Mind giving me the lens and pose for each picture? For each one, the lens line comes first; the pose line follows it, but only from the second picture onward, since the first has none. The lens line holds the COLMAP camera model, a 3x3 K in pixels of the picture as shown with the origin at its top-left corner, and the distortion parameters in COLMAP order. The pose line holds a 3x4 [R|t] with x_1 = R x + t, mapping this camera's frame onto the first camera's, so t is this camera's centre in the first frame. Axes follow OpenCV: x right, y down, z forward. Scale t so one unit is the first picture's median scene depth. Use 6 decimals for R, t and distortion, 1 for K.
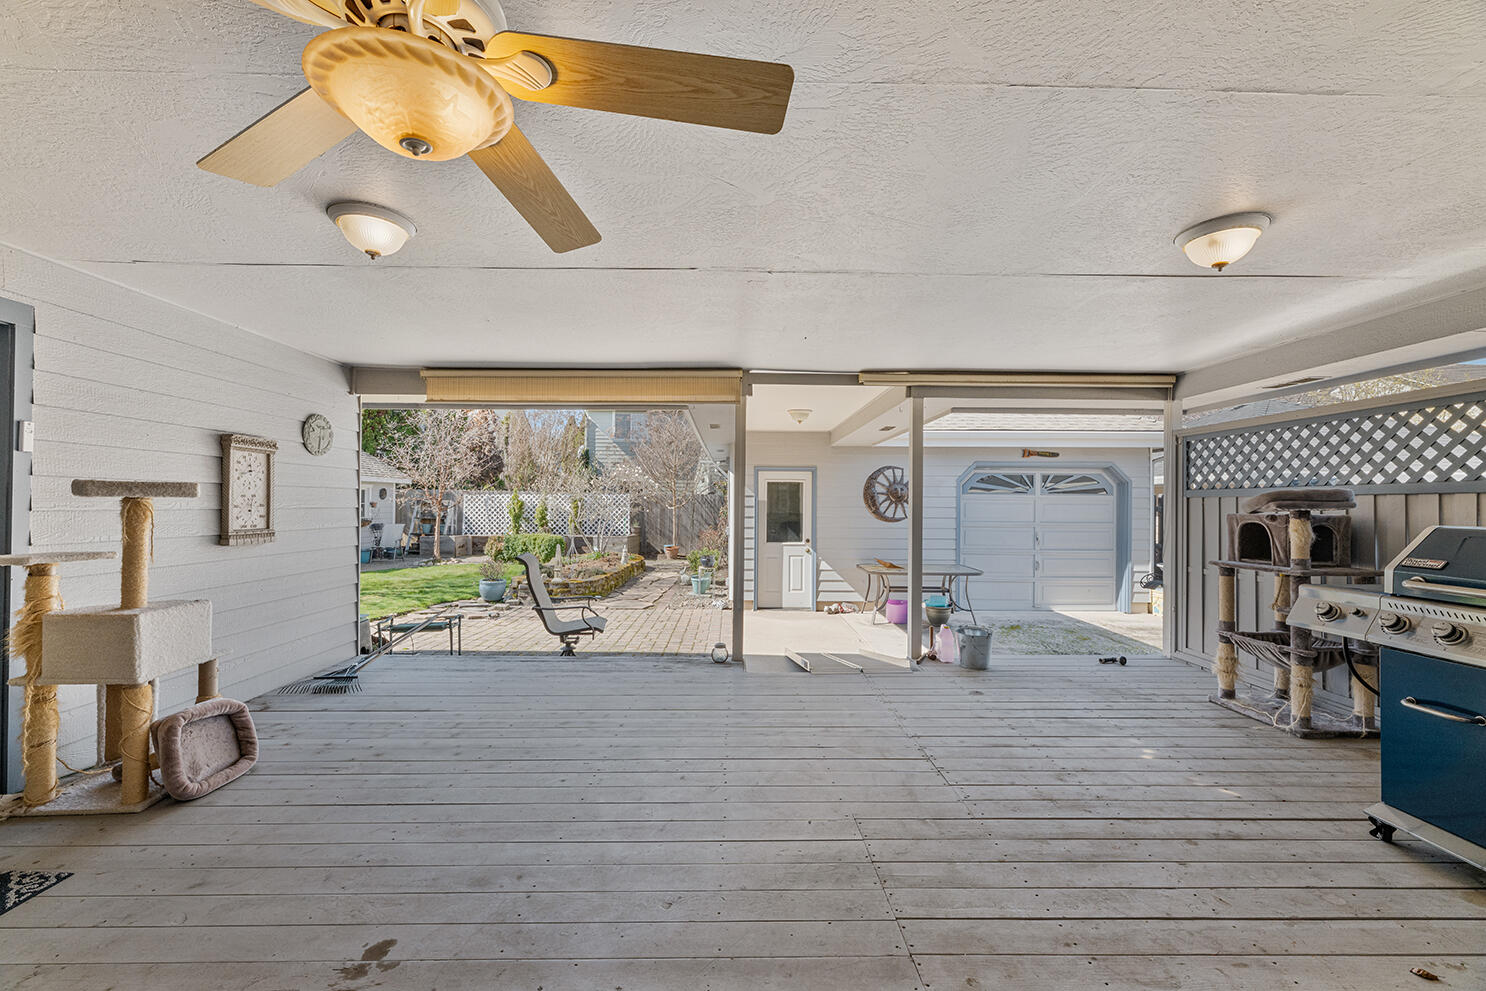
lens RADIAL K [[601.1, 0, 742.0], [0, 601.1, 498.2], [0, 0, 1]] dist [0.002886, -0.000046]
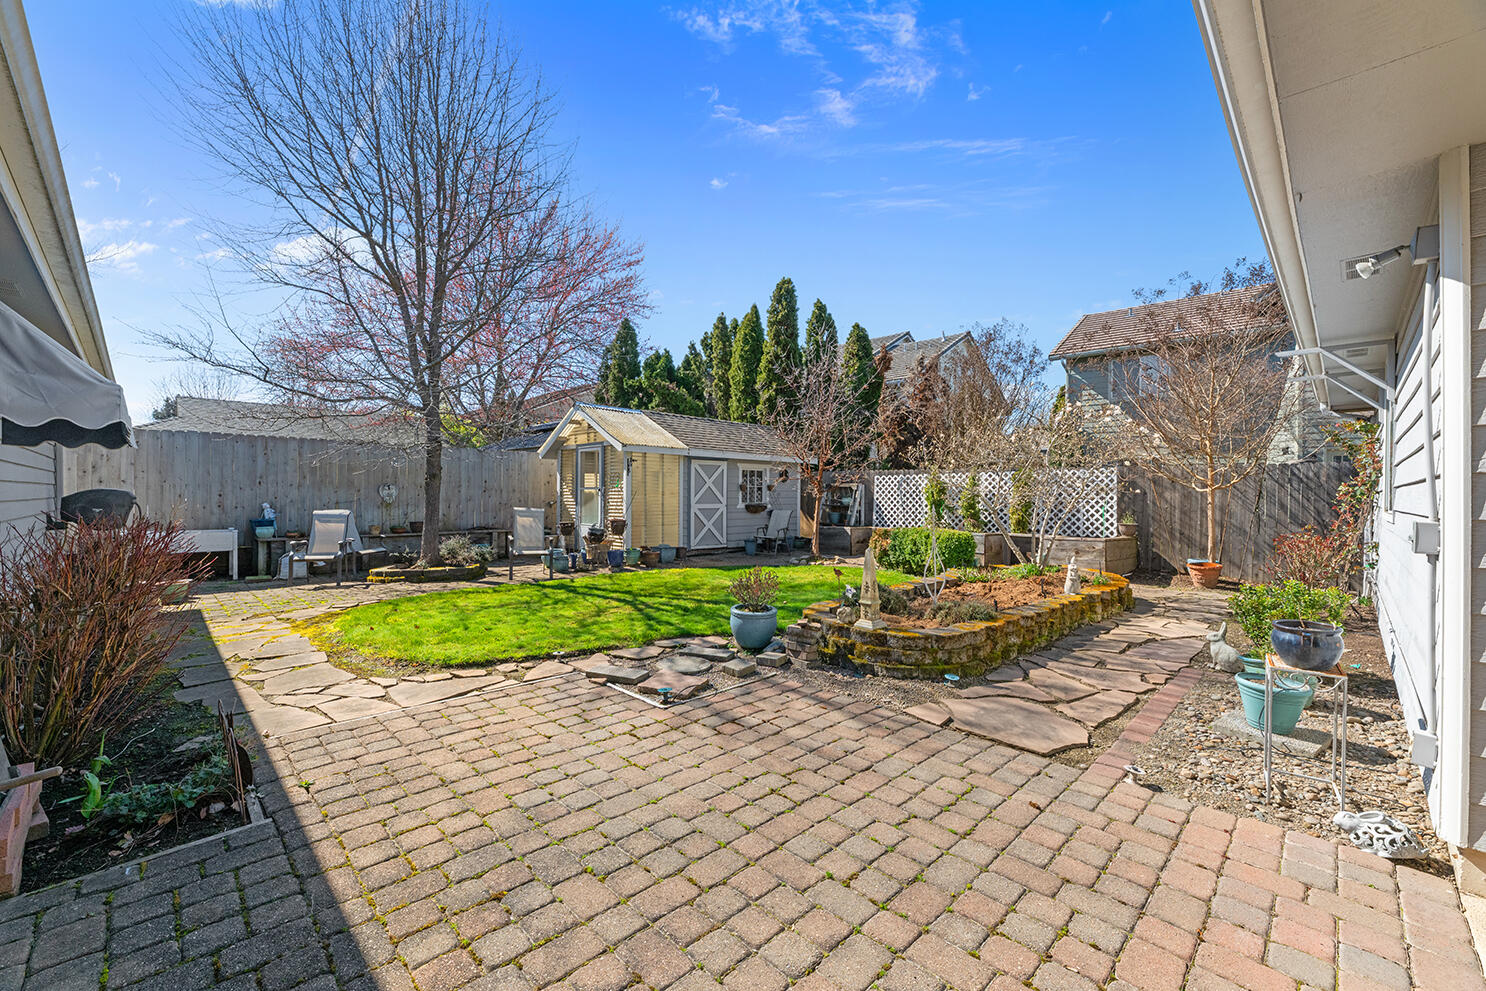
lens RADIAL K [[604.9, 0, 734.3], [0, 604.9, 491.1], [0, 0, 1]] dist [-0.000937, -0.000230]
pose [[0.692962, -0.006549, -0.720945, -0.038543], [0.002424, 0.999974, -0.006754, 0.036338], [0.720970, 0.002932, 0.692960, 0.618580]]
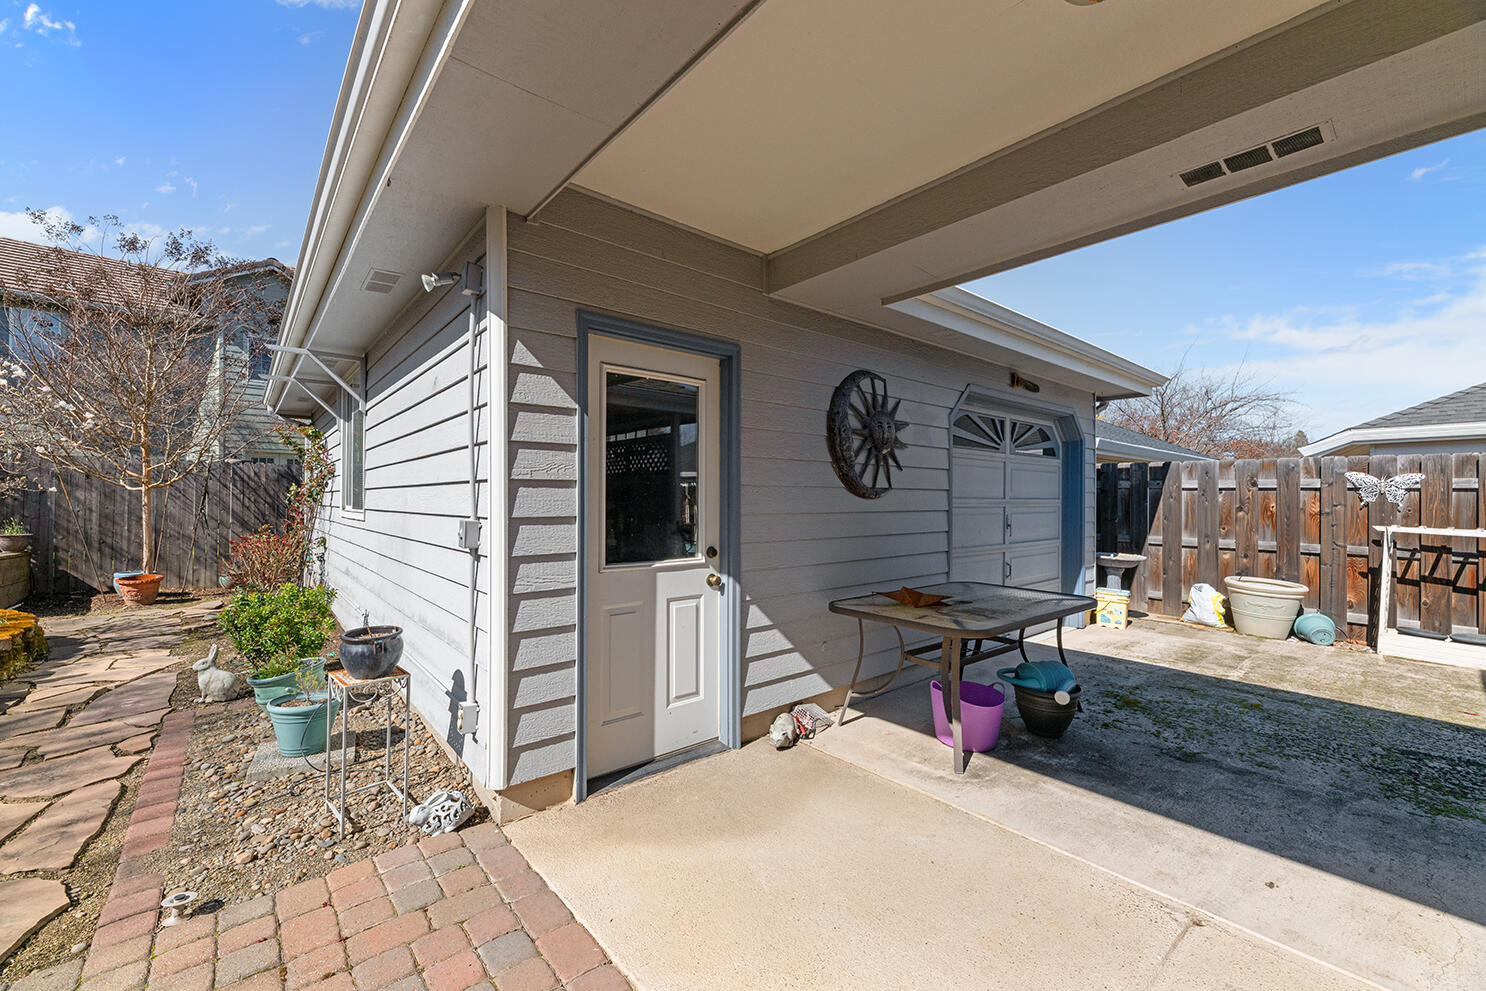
lens RADIAL K [[601.1, 0, 742.0], [0, 601.1, 498.2], [0, 0, 1]] dist [0.002886, -0.000046]
pose [[0.773210, -0.004966, 0.634131, -0.100101], [-0.000971, 0.999959, 0.009015, 0.034683], [-0.634149, -0.007586, 0.773173, 0.691770]]
